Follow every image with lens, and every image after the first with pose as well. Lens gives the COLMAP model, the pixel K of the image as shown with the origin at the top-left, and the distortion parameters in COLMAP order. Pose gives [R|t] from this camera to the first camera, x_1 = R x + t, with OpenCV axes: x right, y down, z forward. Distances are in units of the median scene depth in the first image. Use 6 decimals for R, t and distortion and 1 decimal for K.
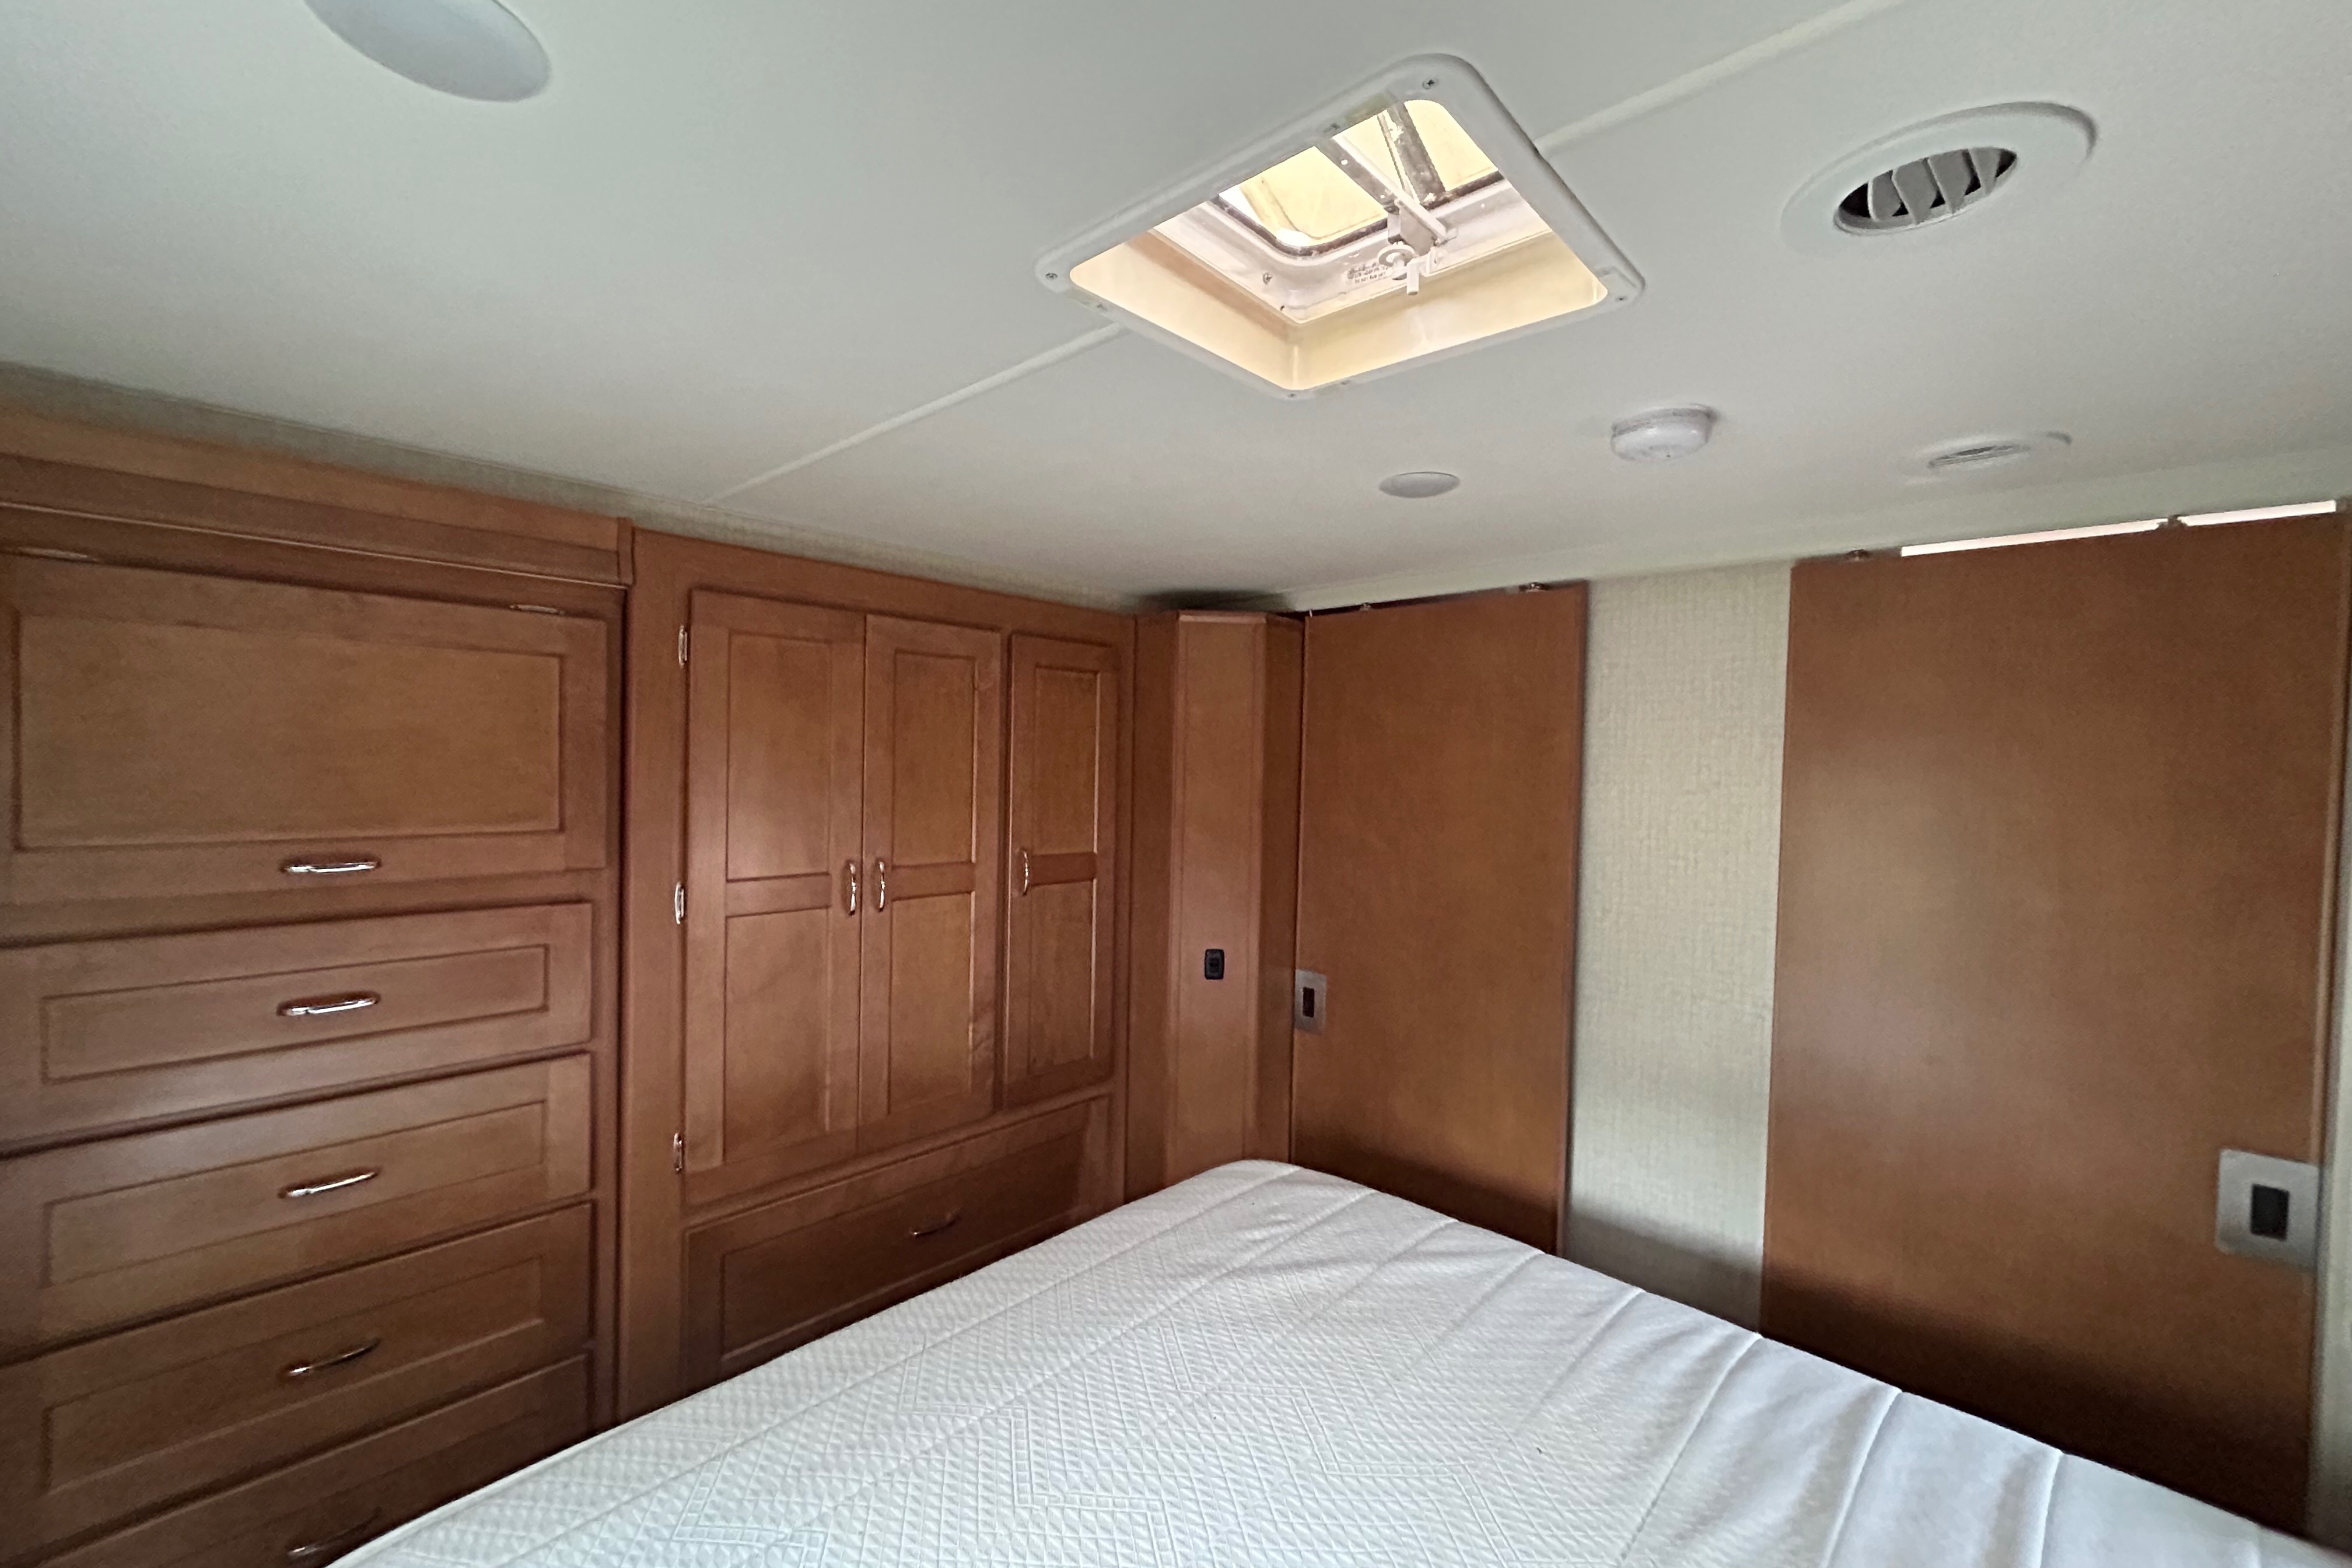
lens RADIAL K [[1262.9, 0, 1170.6], [0, 1262.9, 782.7], [0, 0, 1]] dist [-0.002278, 0.001950]
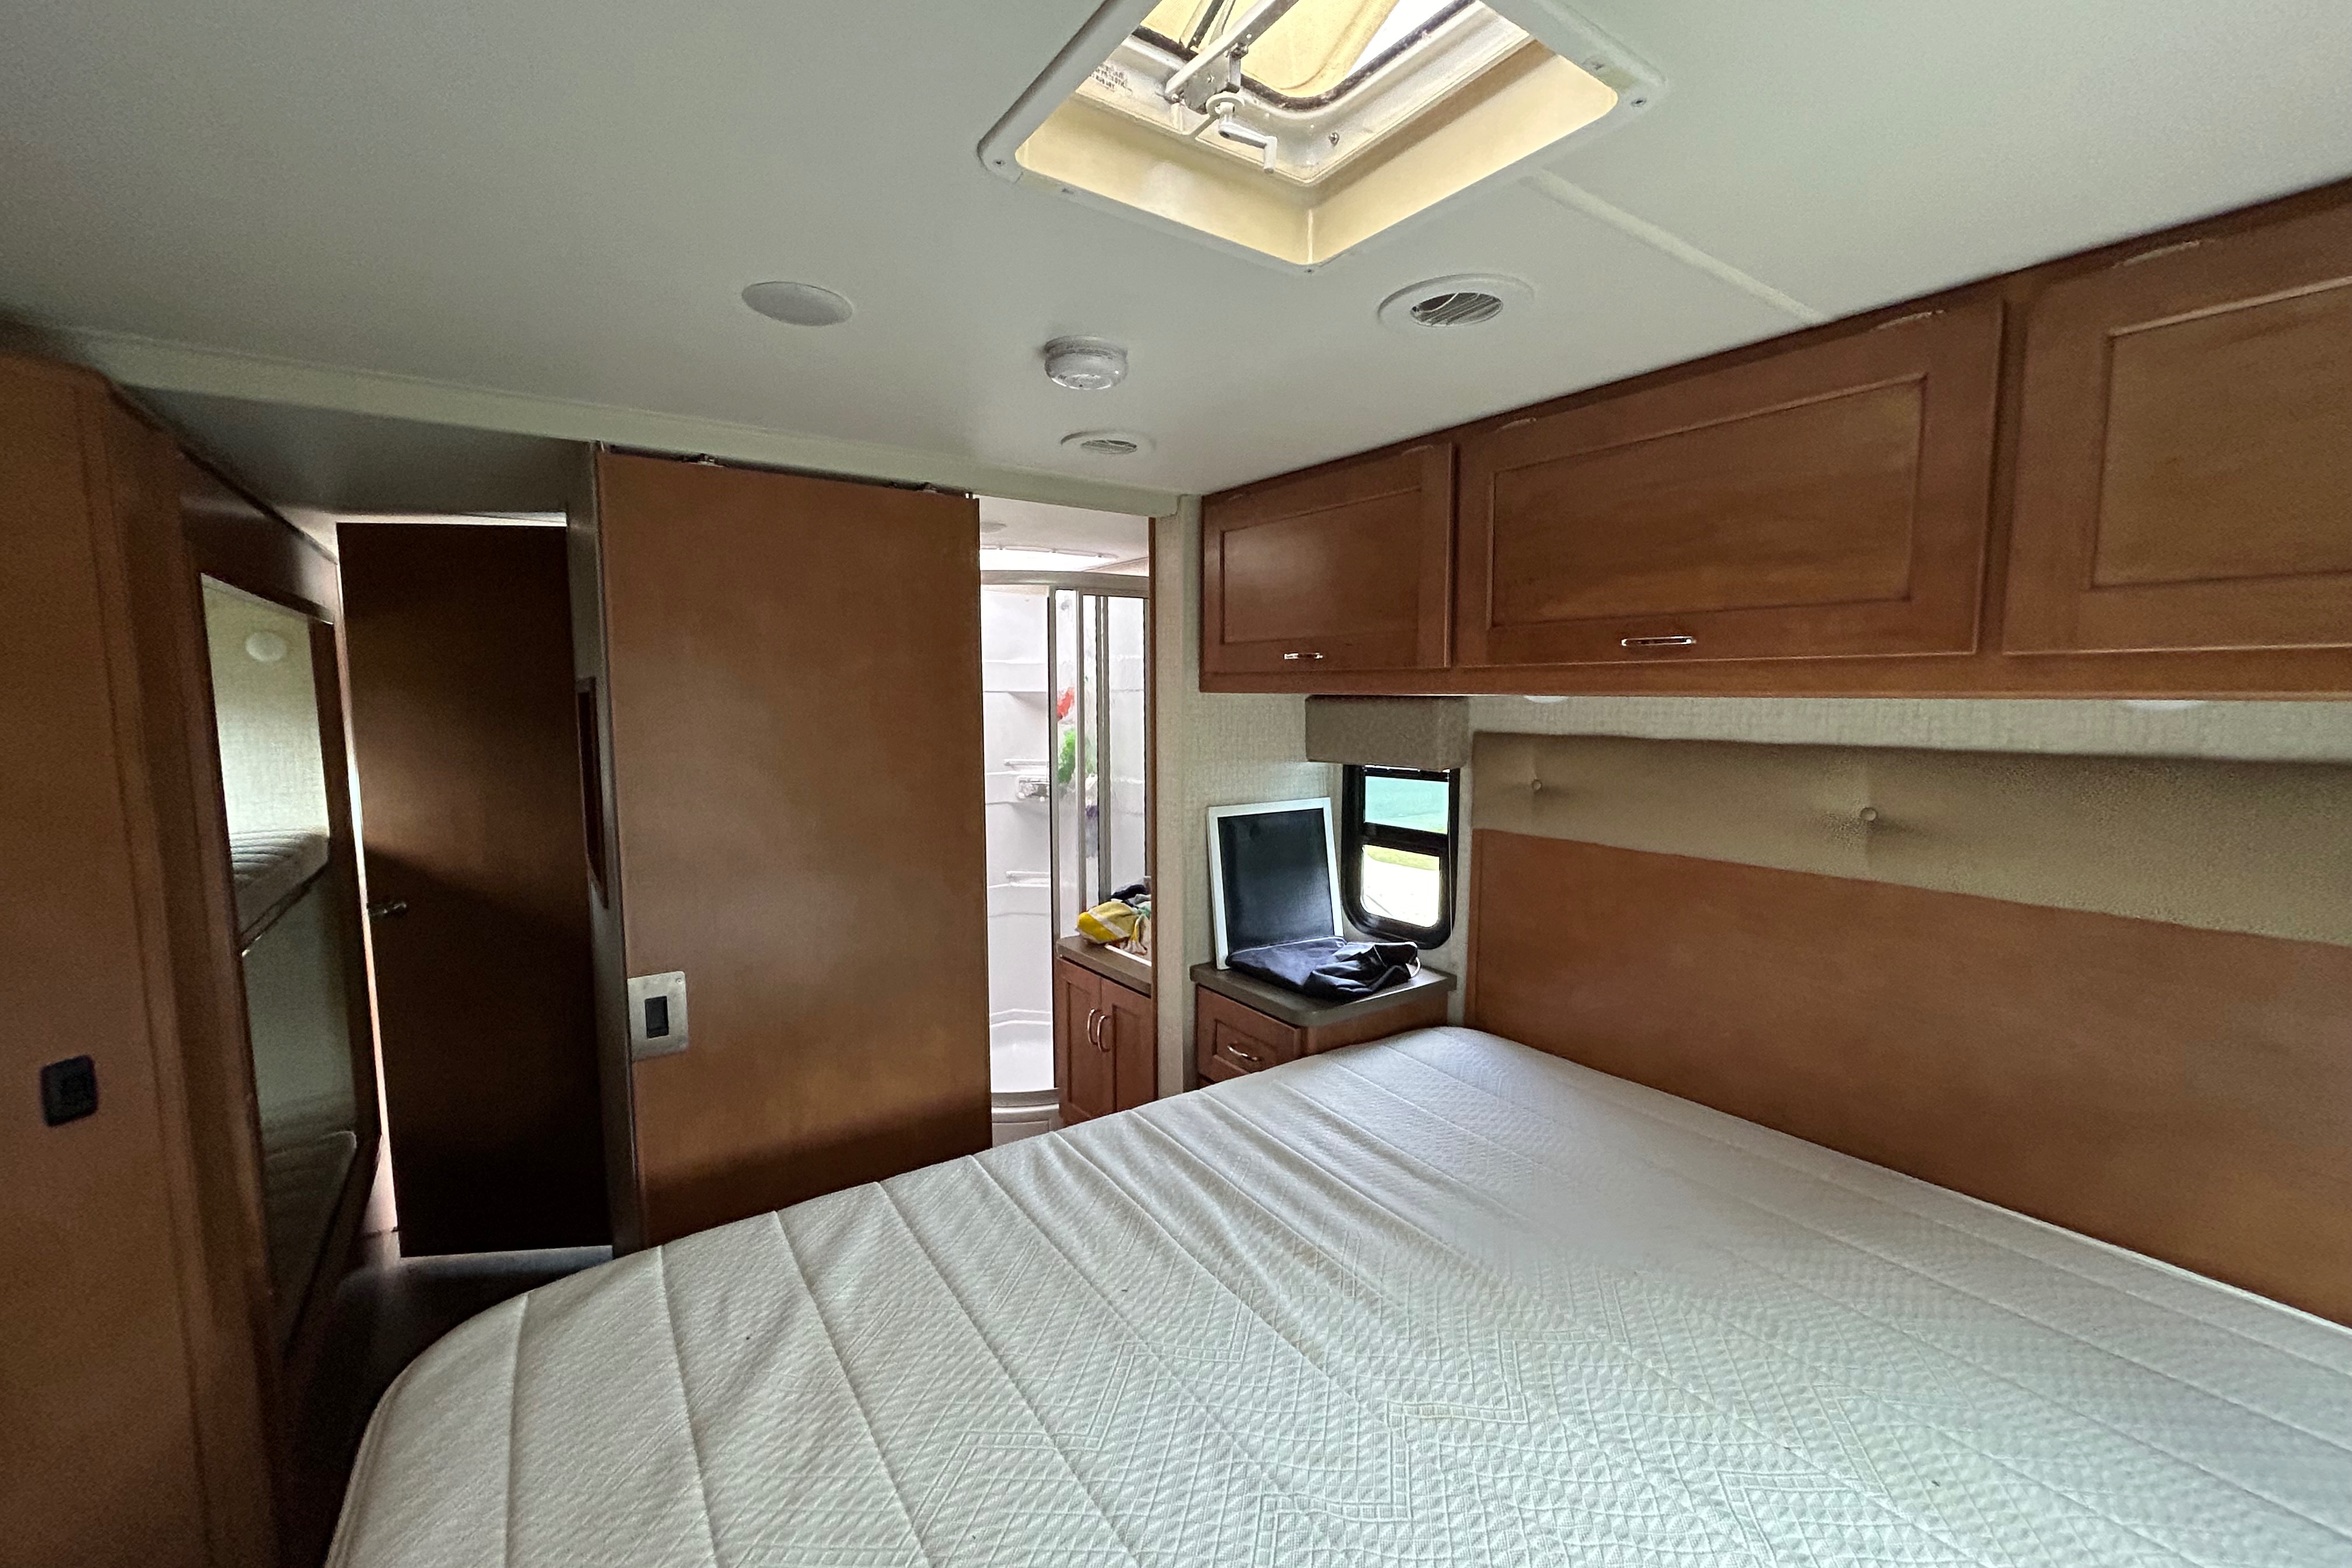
lens RADIAL K [[1153.8, 0, 1176.9], [0, 1153.8, 780.6], [0, 0, 1]] dist [-0.001147, 0.000201]
pose [[-0.021520, -0.095704, 0.995177, -0.564813], [0.030049, 0.994896, 0.096327, -0.006551], [-0.999317, 0.031977, -0.018534, 0.810290]]
